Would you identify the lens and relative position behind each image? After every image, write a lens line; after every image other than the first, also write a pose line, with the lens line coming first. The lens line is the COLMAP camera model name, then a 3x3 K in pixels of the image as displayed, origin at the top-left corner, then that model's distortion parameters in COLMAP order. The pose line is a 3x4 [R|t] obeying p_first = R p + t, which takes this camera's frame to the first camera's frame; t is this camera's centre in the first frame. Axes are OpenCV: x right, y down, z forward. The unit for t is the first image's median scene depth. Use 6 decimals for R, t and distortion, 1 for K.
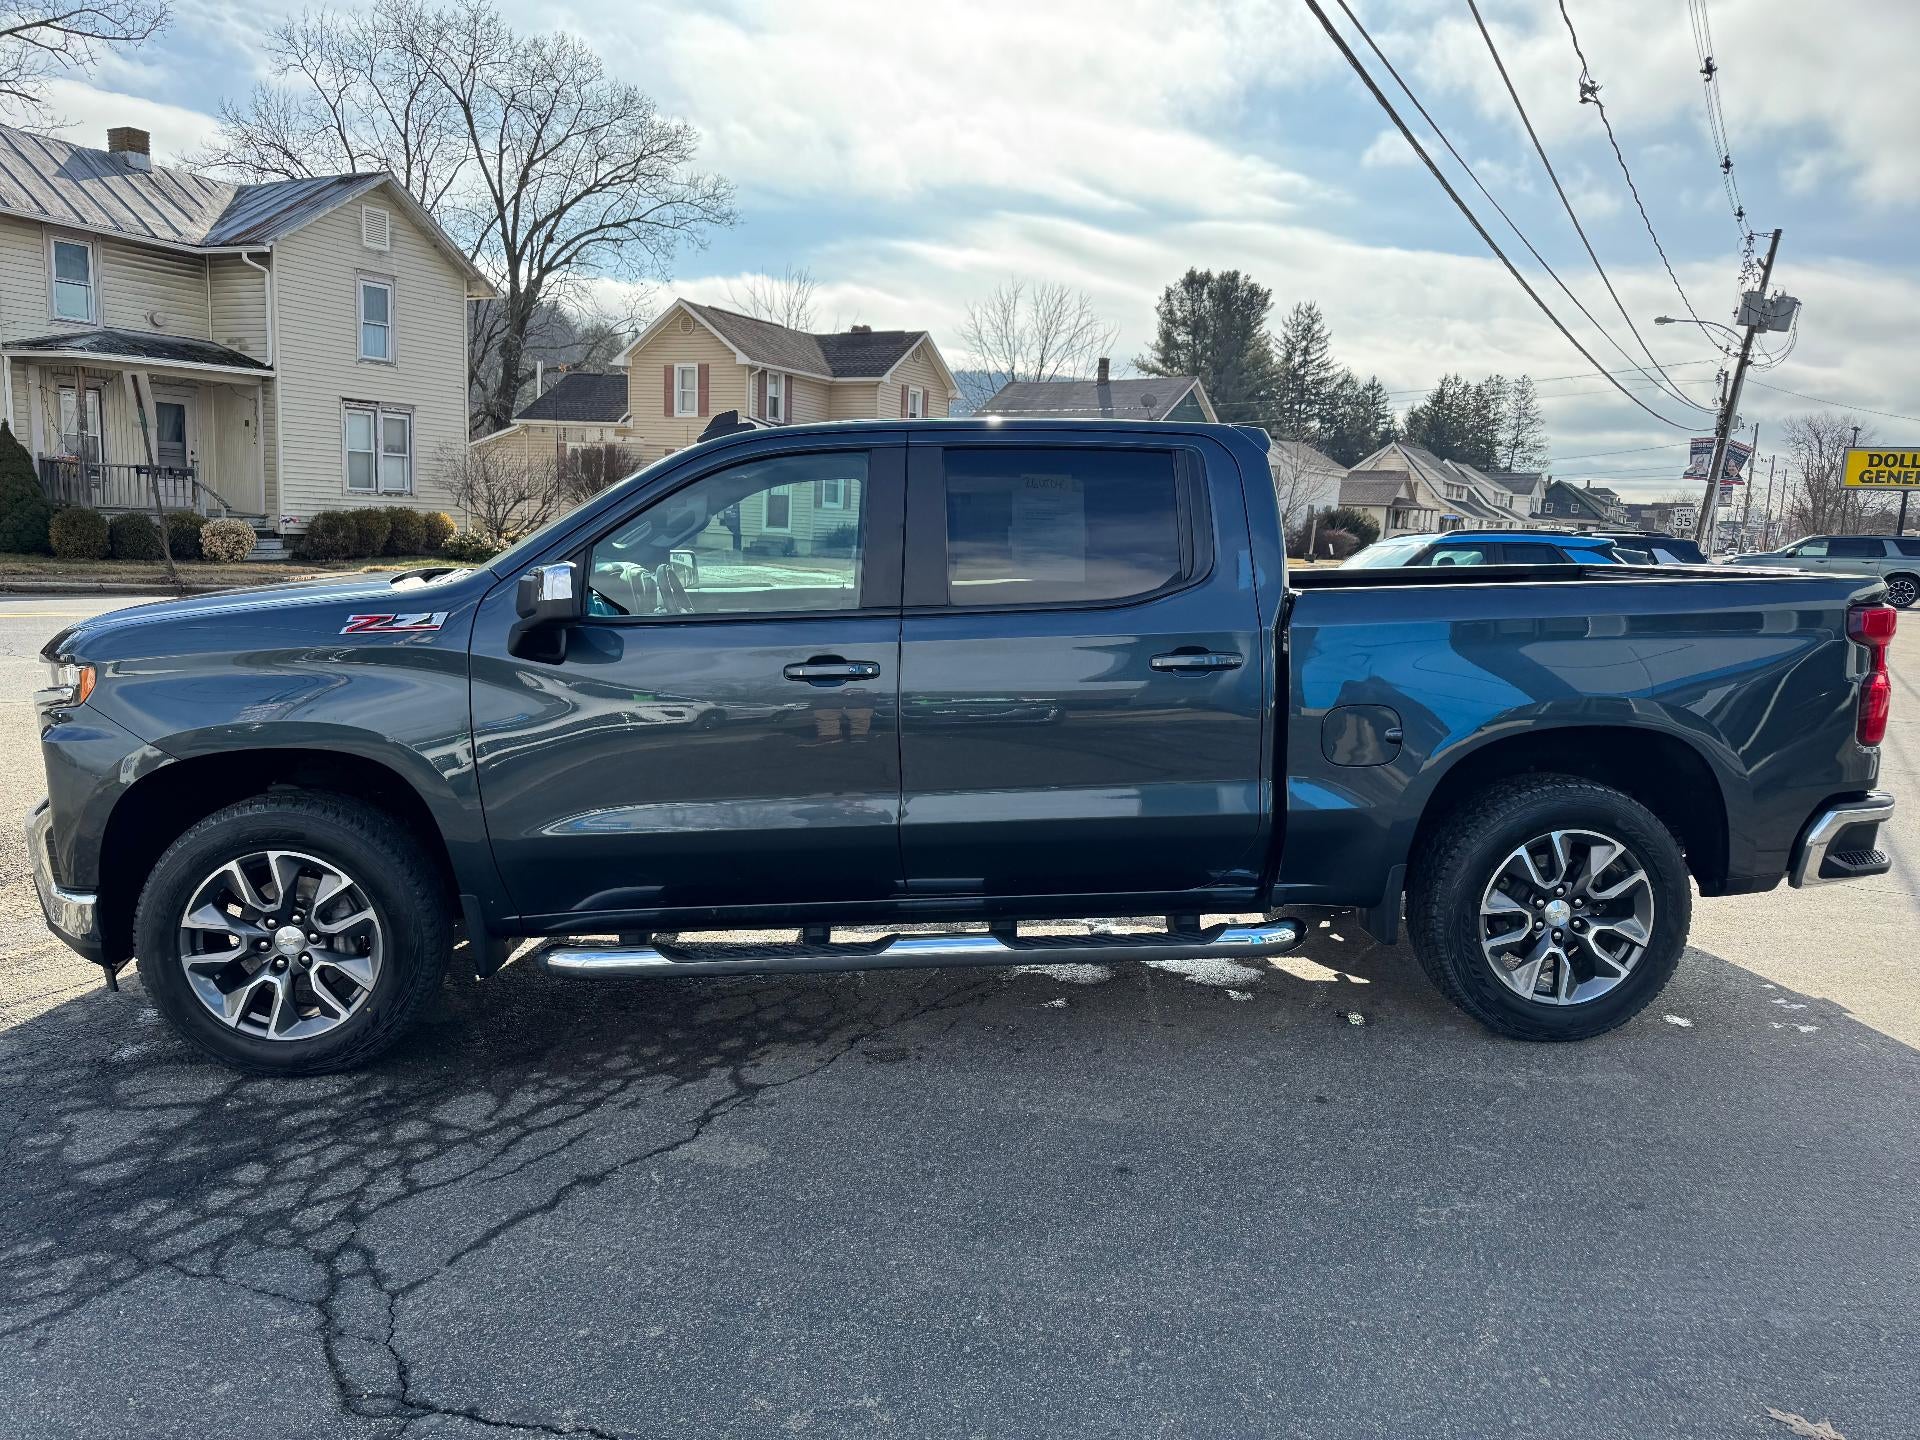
lens RADIAL K [[1353.5, 0, 968.3], [0, 1353.5, 722.0], [0, 0, 1]] dist [0.035707, -0.046875]
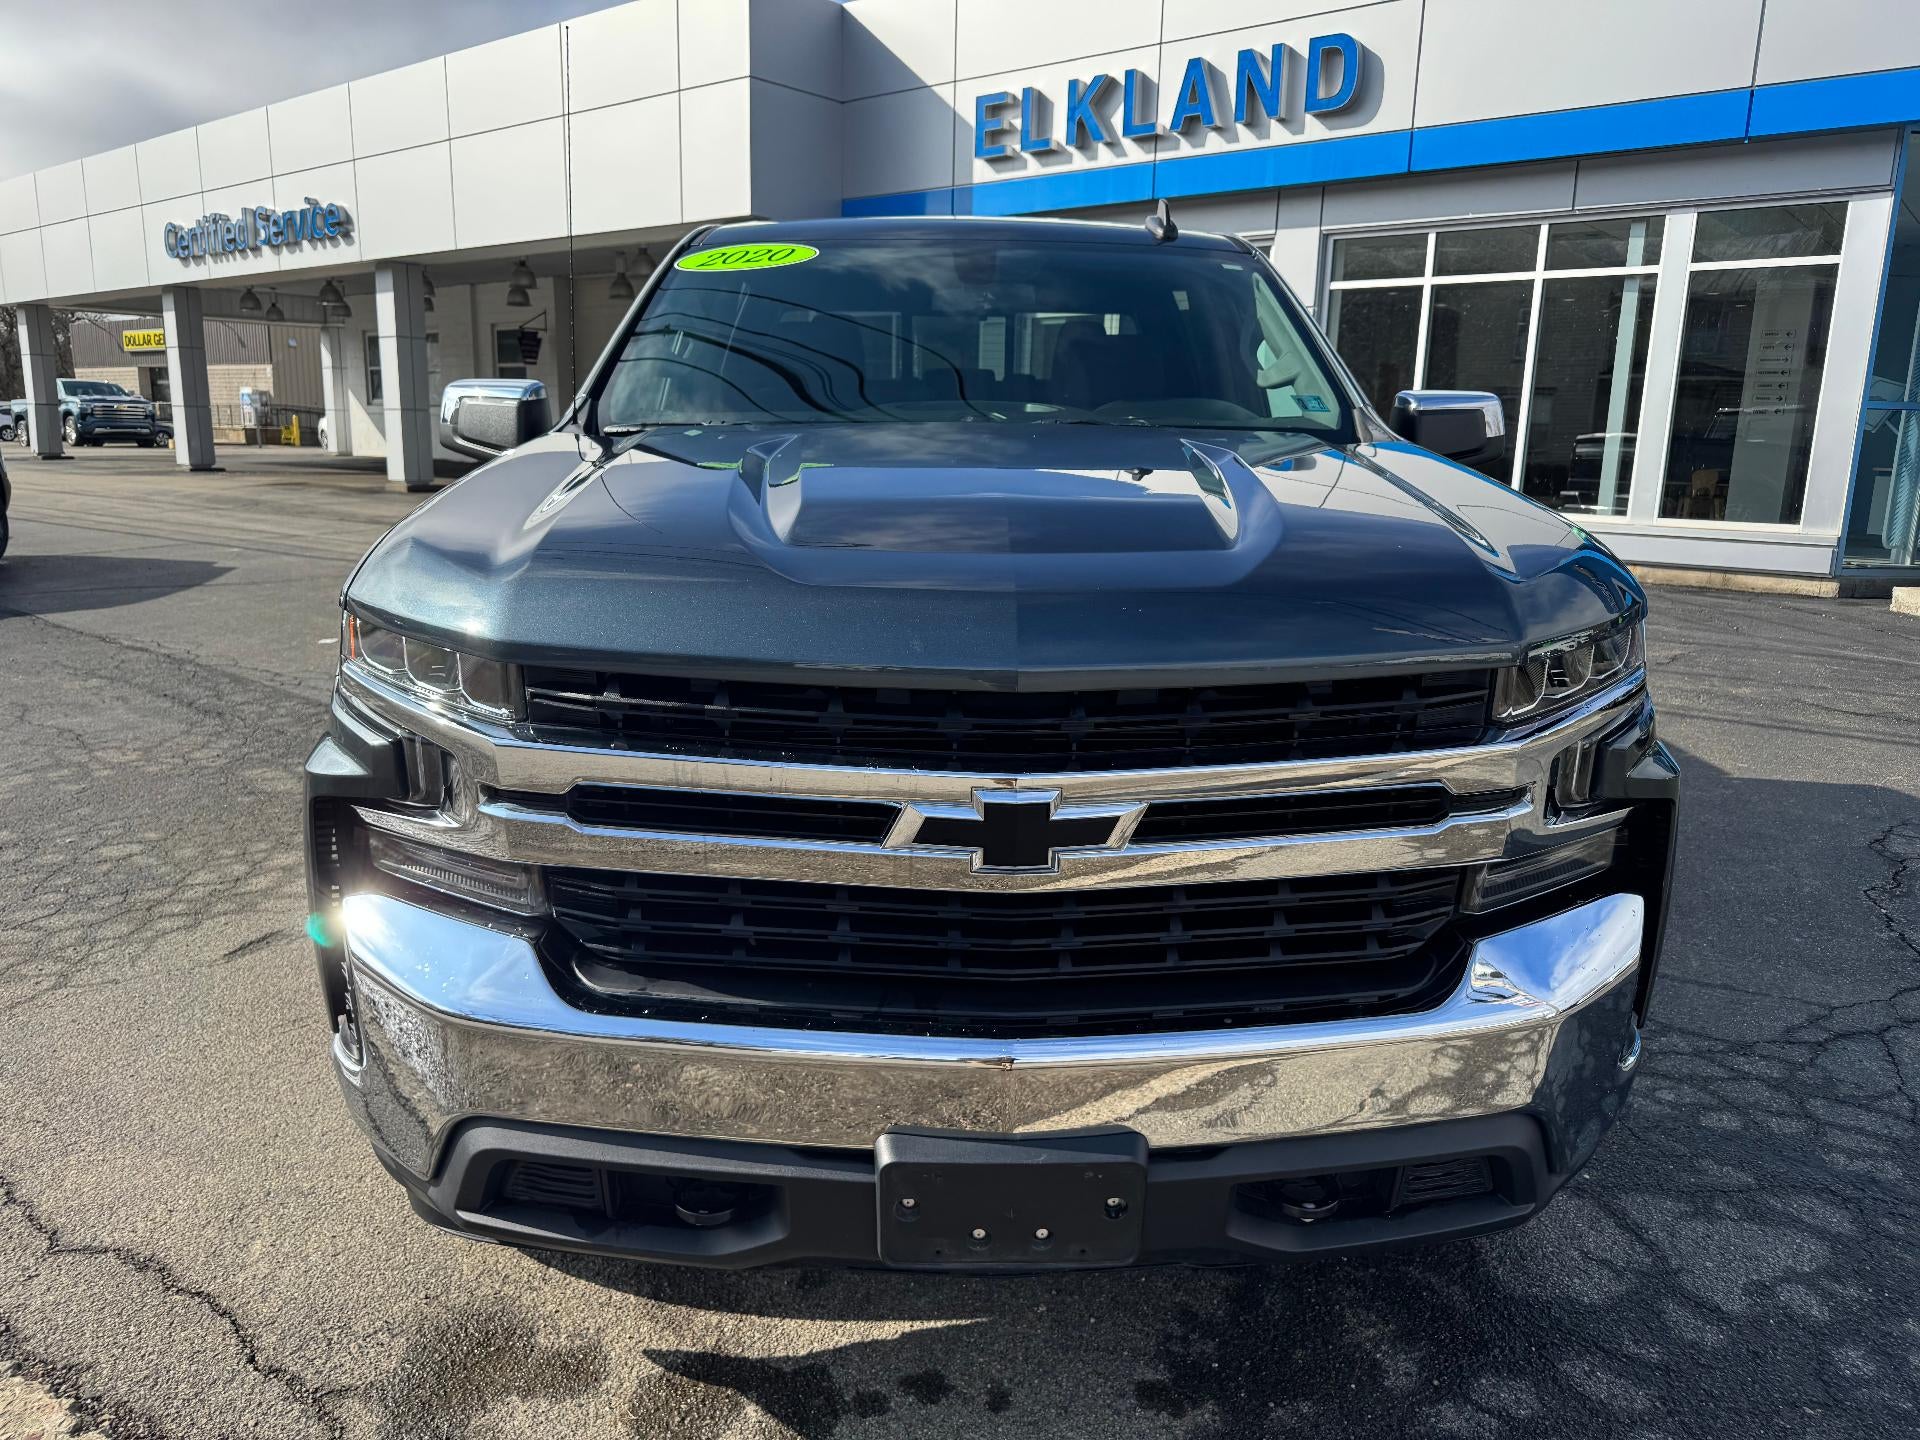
lens RADIAL K [[1353.5, 0, 969.6], [0, 1353.5, 729.9], [0, 0, 1]] dist [0.035707, -0.046875]
pose [[0.051636, -0.252162, 0.966306, -0.171145], [0.127582, 0.961334, 0.244047, -0.022301], [-0.990483, 0.110682, 0.081811, 0.178435]]
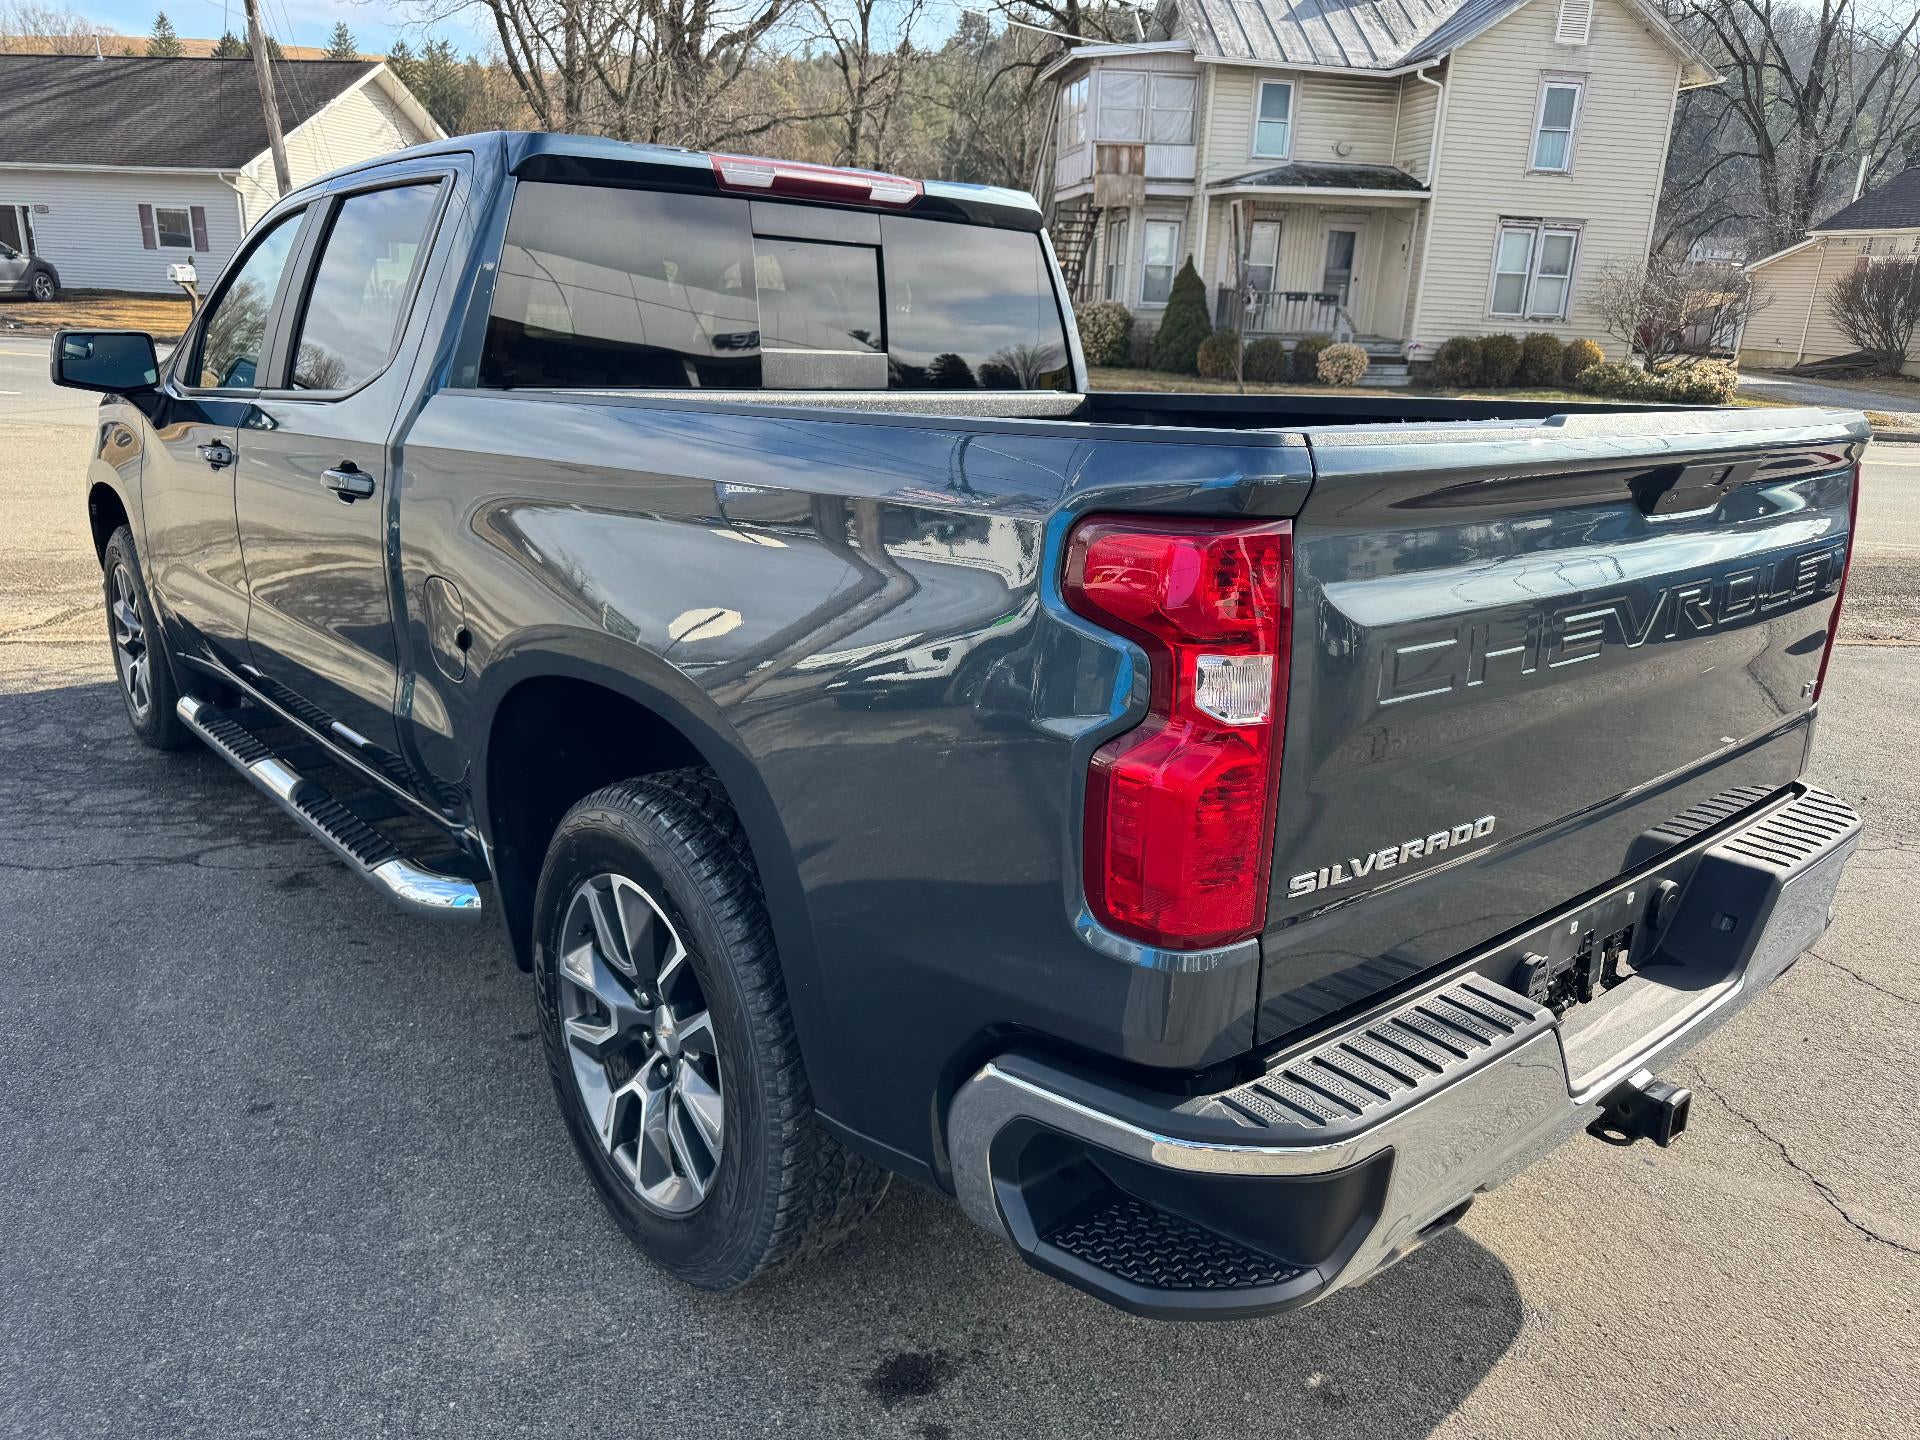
lens RADIAL K [[1353.5, 0, 960.9], [0, 1353.5, 719.6], [0, 0, 1]] dist [0.035707, -0.046875]
pose [[0.584794, 0.226652, -0.778874, 0.147509], [-0.136252, 0.973976, 0.181126, -0.015775], [0.799657, 0.000202, 0.600457, 0.127938]]
